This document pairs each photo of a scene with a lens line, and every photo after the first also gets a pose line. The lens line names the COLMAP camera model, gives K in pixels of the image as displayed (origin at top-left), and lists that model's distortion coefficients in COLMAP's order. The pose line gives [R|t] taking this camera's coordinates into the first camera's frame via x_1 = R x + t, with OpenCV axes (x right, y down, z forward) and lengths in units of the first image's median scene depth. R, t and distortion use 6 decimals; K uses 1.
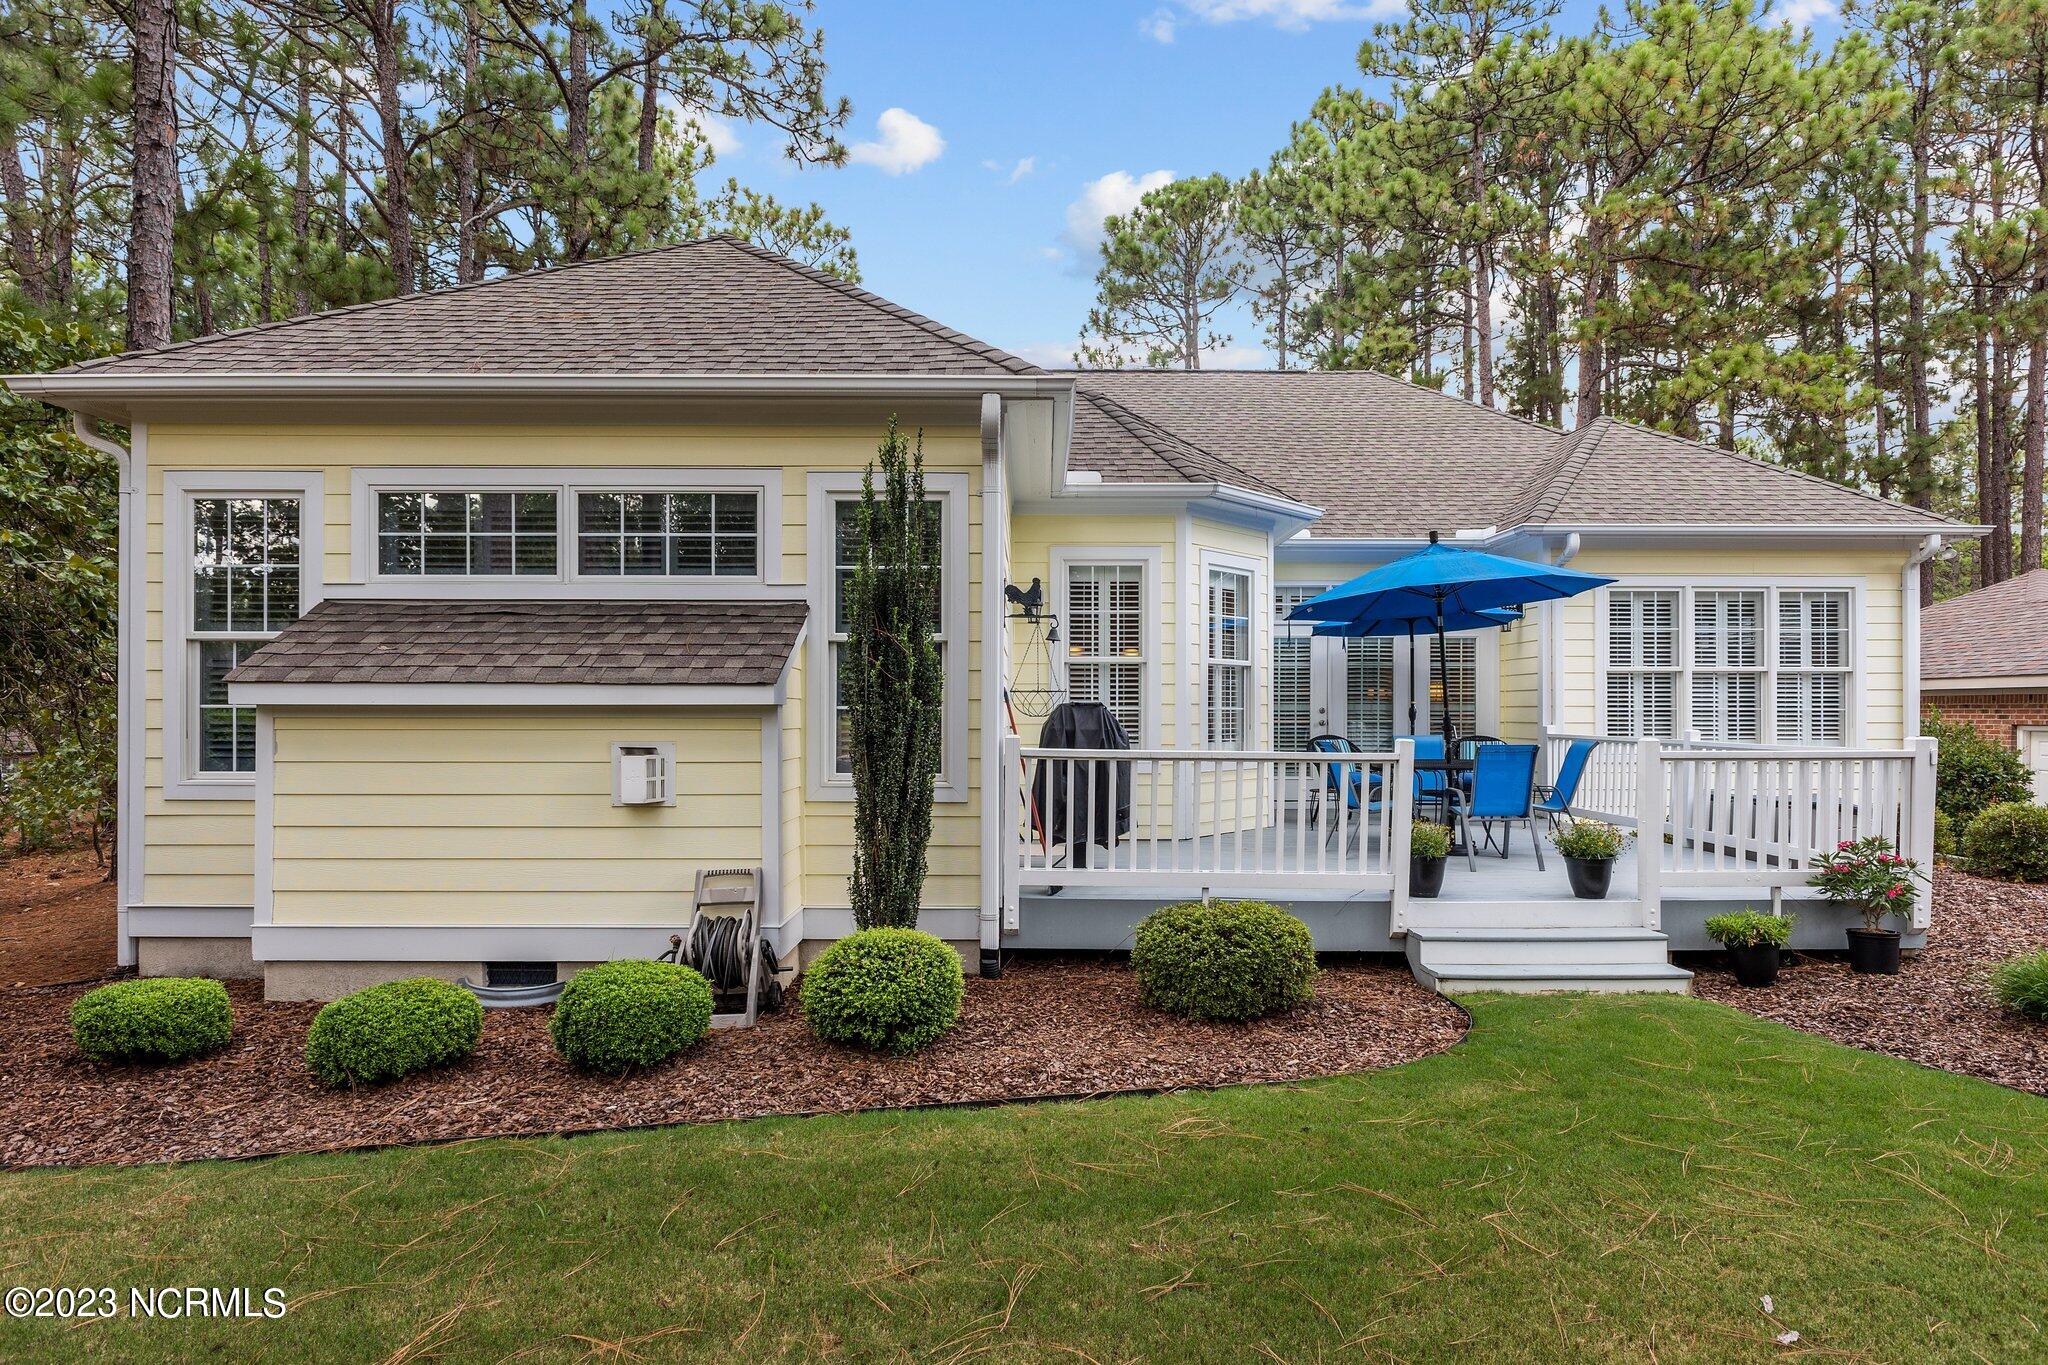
lens RADIAL K [[1103.6, 0, 1031.7], [0, 1103.6, 704.5], [0, 0, 1]] dist [0.000384, -0.002139]
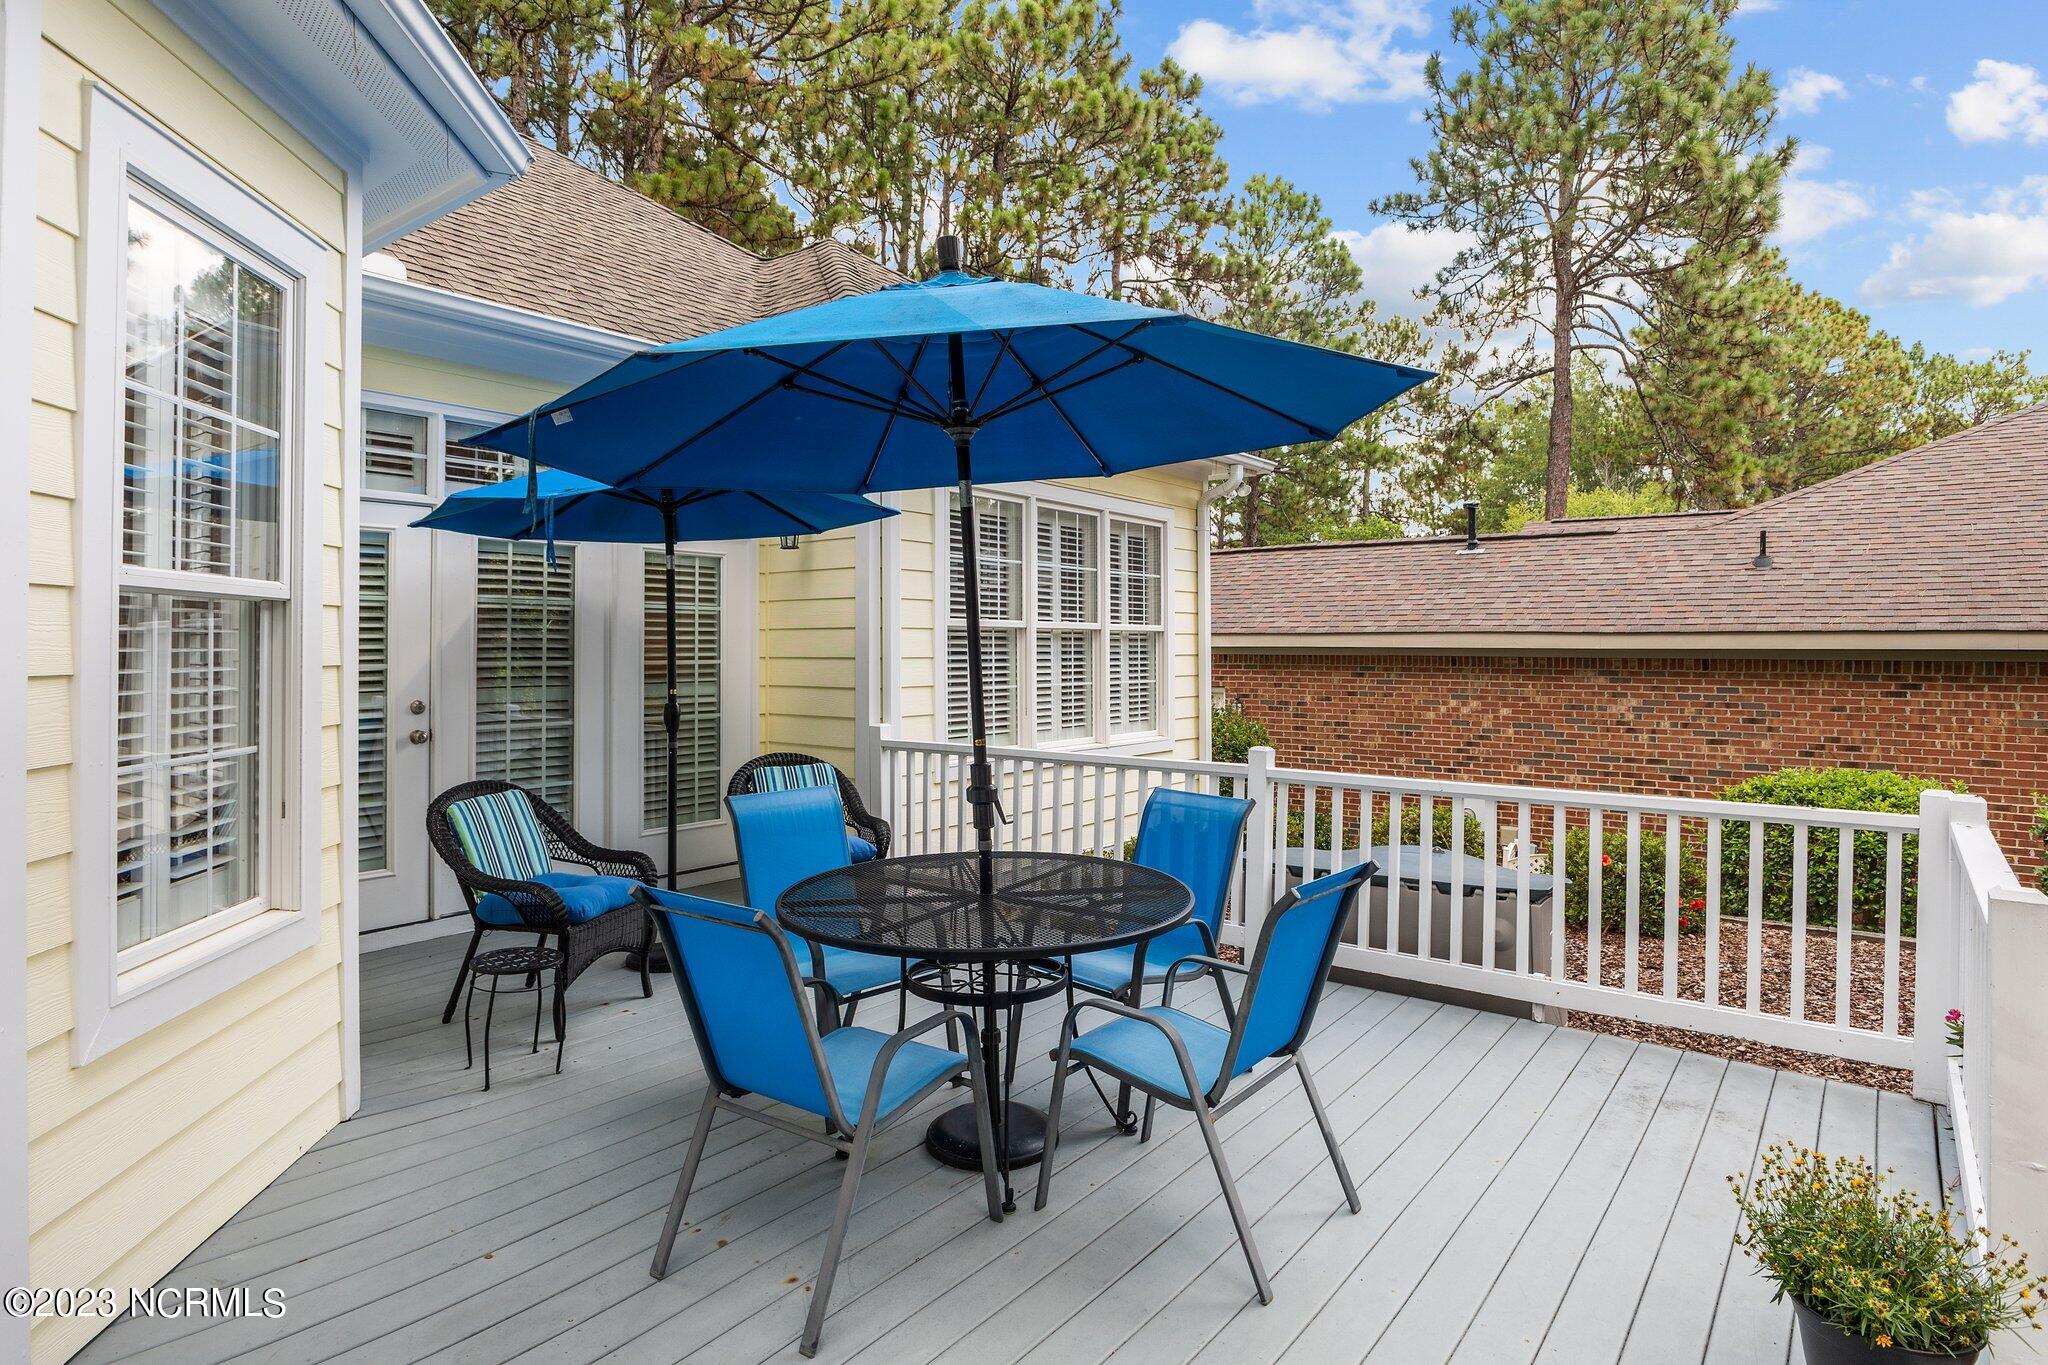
lens RADIAL K [[1119.7, 0, 1029.7], [0, 1119.7, 650.8], [0, 0, 1]] dist [-0.001671, -0.000003]
pose [[0.614091, -0.003359, 0.789228, 0.075151], [-0.001876, 0.999982, 0.005716, -0.020287], [-0.789233, -0.004991, 0.614073, 0.594813]]
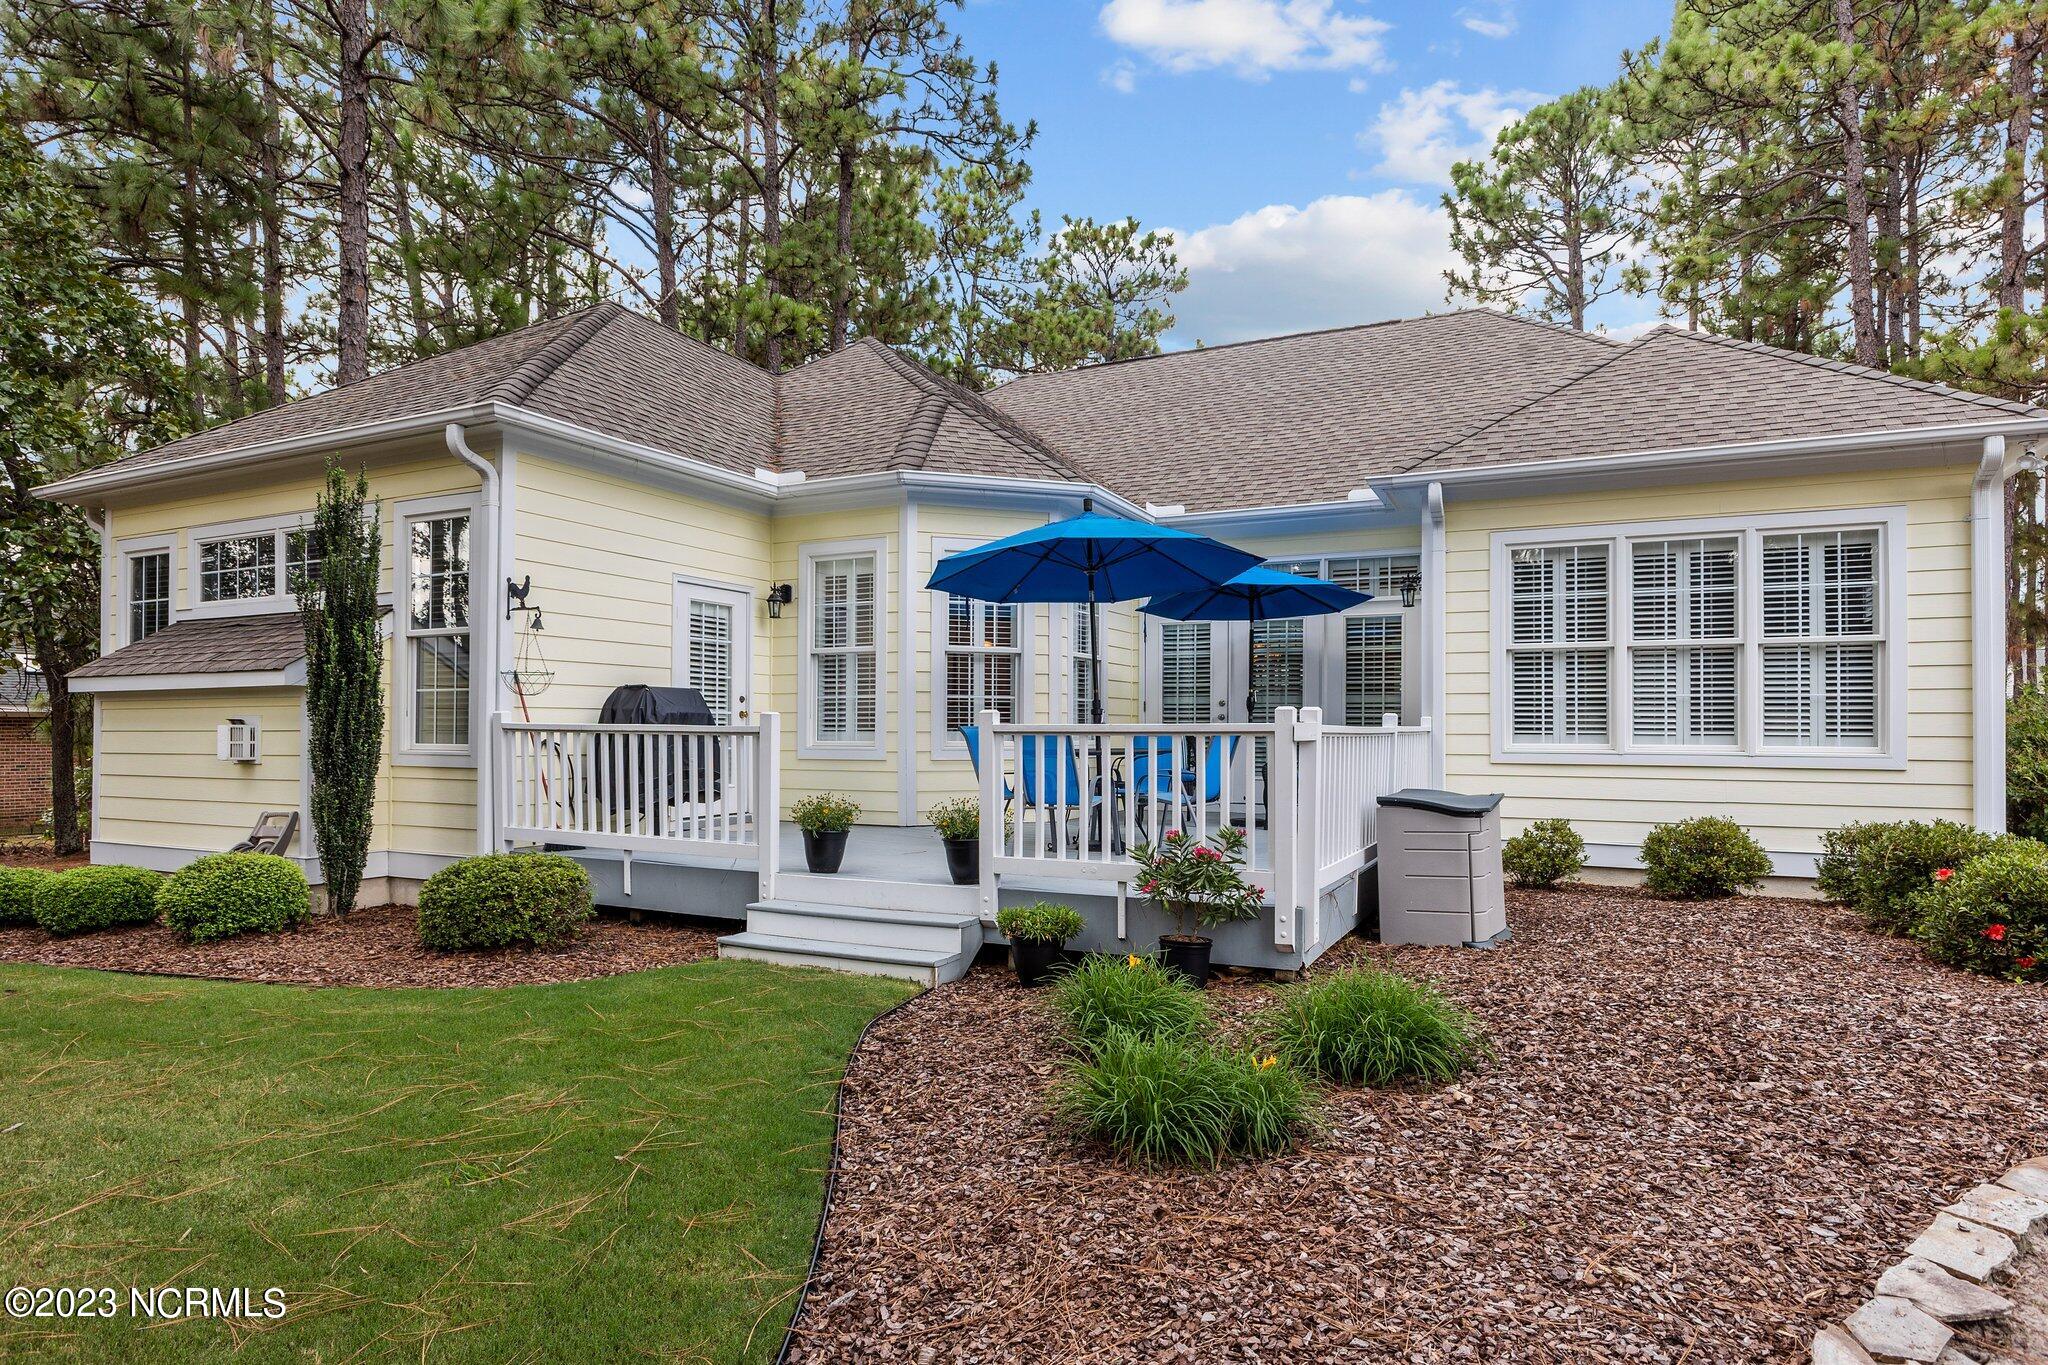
lens RADIAL K [[1138.5, 0, 1020.7], [0, 1138.5, 725.6], [0, 0, 1]] dist [-0.013580, -0.000285]
pose [[0.894680, 0.000186, -0.446707, 0.571686], [0.000951, 0.999997, 0.002320, 0.023043], [0.446706, -0.002501, 0.894677, 0.097237]]
